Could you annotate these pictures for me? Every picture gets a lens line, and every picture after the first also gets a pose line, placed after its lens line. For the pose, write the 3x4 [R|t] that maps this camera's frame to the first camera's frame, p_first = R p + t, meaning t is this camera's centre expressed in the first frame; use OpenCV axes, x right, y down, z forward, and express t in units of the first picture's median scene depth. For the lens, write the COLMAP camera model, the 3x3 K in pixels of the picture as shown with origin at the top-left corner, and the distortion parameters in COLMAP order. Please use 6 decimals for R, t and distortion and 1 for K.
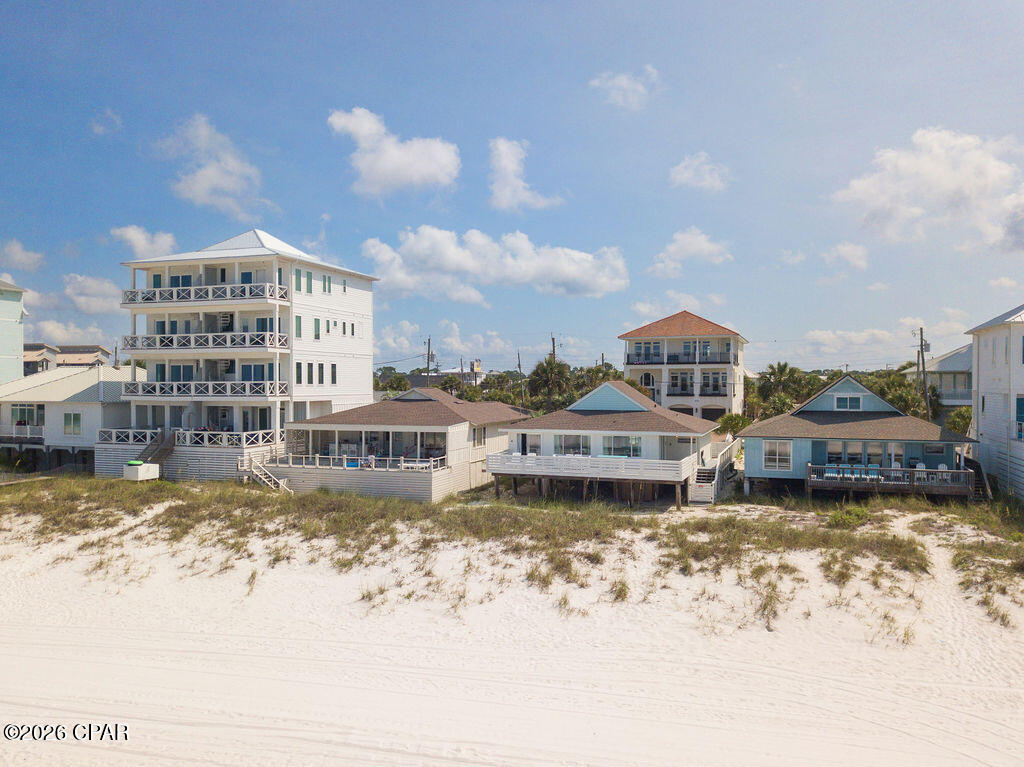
lens RADIAL K [[838.6, 0, 470.5], [0, 838.6, 382.0], [0, 0, 1]] dist [0.043827, -0.001077]
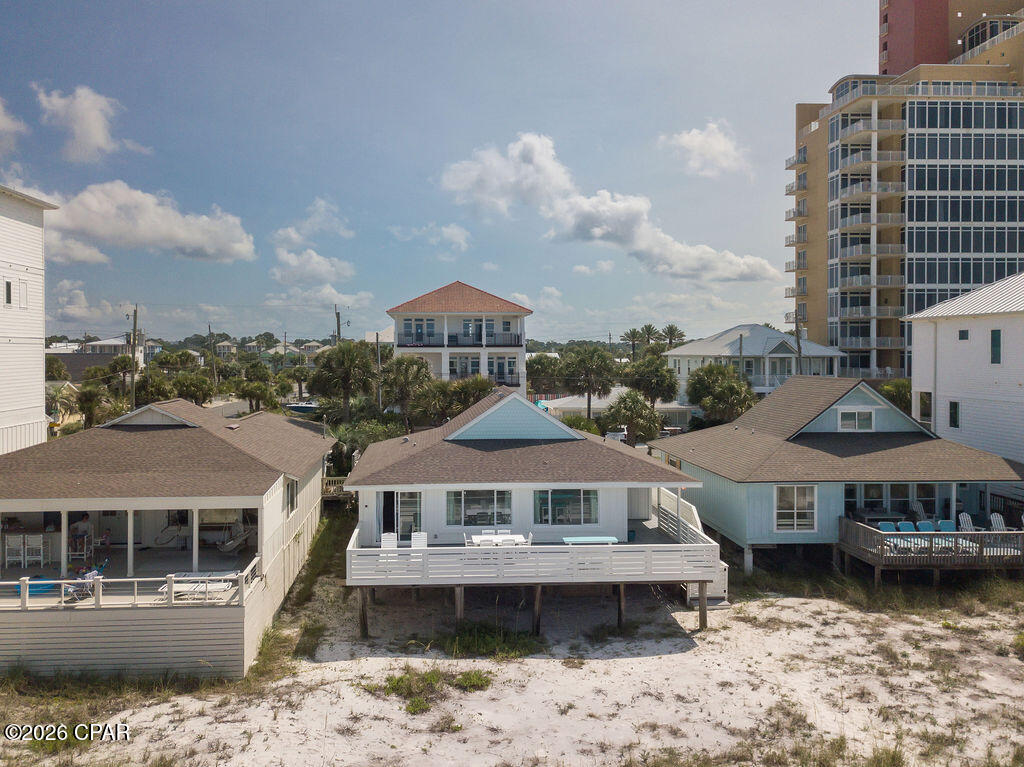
lens RADIAL K [[838.6, 0, 470.5], [0, 838.6, 382.0], [0, 0, 1]] dist [0.043827, -0.001077]
pose [[0.917793, -0.016284, 0.396726, -0.103447], [0.001889, 0.999326, 0.036647, -0.030015], [-0.397056, -0.032885, 0.917205, 0.471252]]
